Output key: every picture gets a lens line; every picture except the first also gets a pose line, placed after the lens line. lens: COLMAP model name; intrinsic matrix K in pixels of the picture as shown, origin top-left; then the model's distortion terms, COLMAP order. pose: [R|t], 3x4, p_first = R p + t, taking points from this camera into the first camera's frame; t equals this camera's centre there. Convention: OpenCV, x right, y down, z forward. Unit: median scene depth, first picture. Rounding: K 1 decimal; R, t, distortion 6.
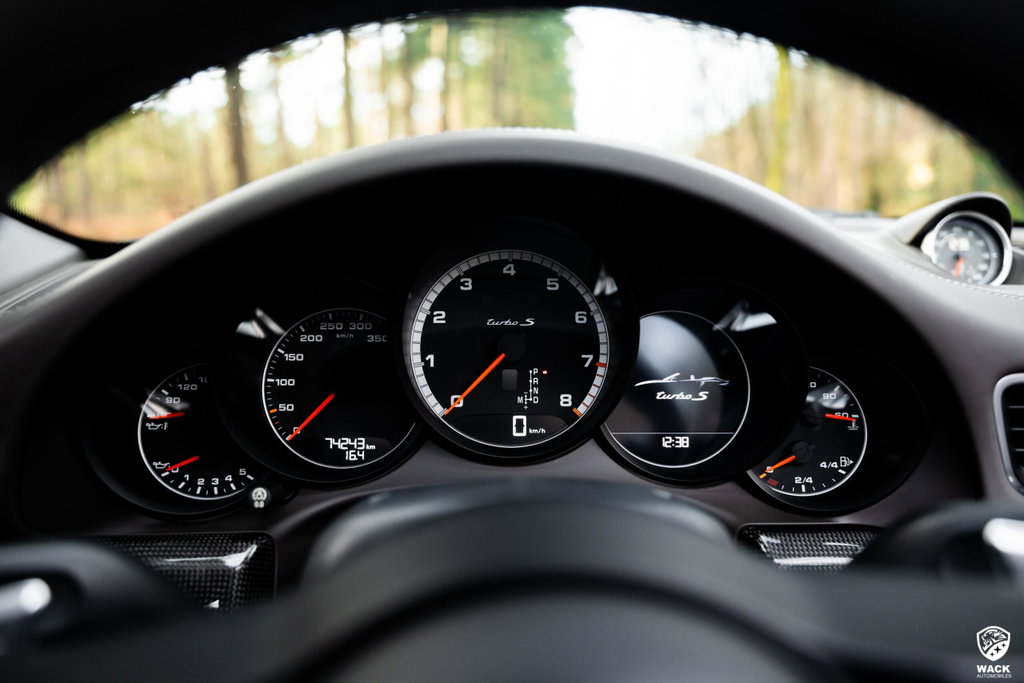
lens RADIAL K [[690.8, 0, 505.2], [0, 690.8, 344.3], [0, 0, 1]] dist [-0.010924, -0.009431]
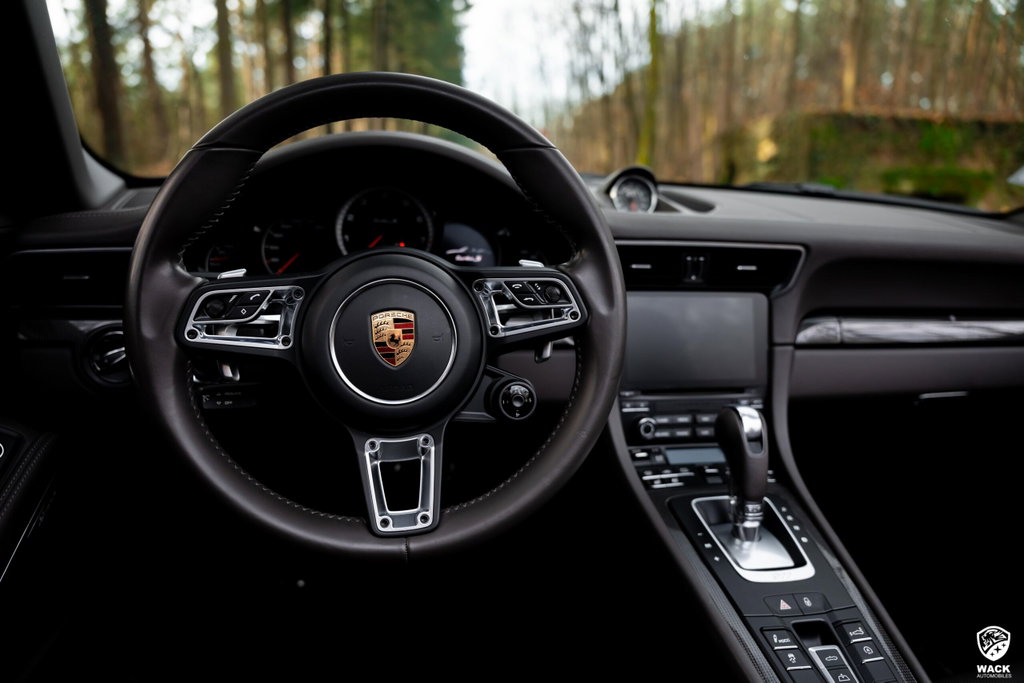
lens RADIAL K [[690.8, 0, 517.3], [0, 690.8, 346.6], [0, 0, 1]] dist [-0.010924, -0.009431]
pose [[0.984254, -0.011078, 0.176415, 0.020012], [0.000894, 0.998333, 0.057704, 0.164521], [-0.176760, -0.056638, 0.982623, -0.823123]]
